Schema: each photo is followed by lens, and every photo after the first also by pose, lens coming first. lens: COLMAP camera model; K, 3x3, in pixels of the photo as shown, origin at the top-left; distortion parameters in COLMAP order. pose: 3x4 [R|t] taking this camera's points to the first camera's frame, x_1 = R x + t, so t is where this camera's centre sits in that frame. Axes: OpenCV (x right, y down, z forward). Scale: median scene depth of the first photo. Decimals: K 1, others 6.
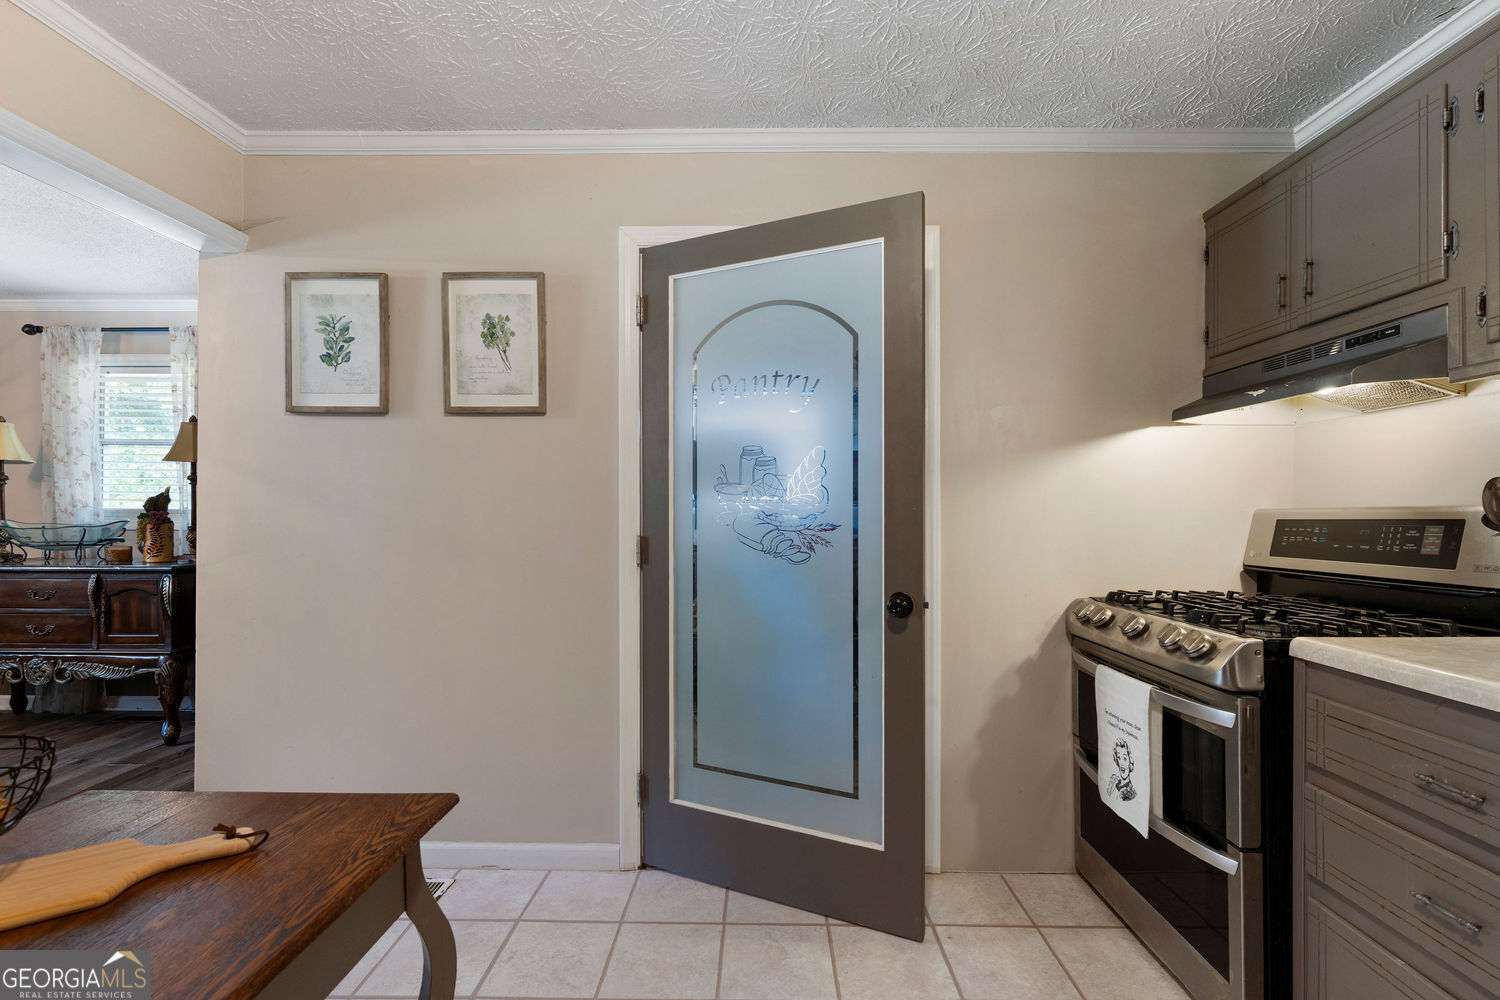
lens RADIAL K [[657.3, 0, 749.9], [0, 657.3, 509.8], [0, 0, 1]] dist [0.002224, 0.000233]
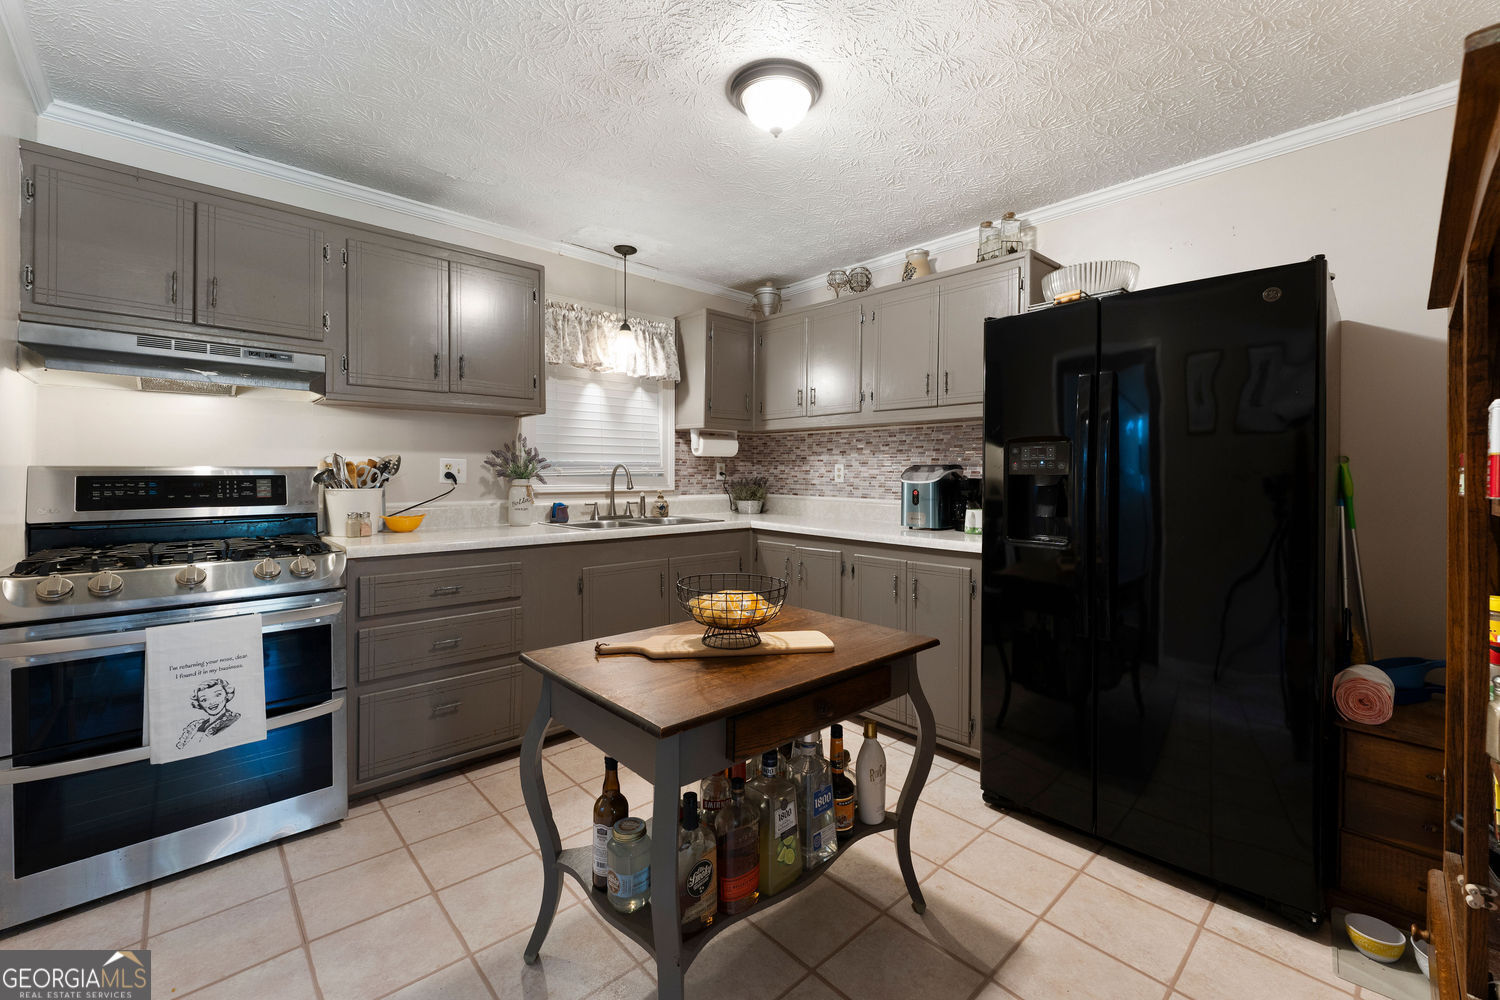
lens RADIAL K [[607.1, 0, 745.3], [0, 607.1, 483.9], [0, 0, 1]] dist [0.000370, 0.000043]
pose [[-0.691559, -0.016127, 0.722140, -0.777098], [-0.011769, 0.999870, 0.011060, 0.004812], [-0.722225, -0.000850, -0.691658, 1.082295]]
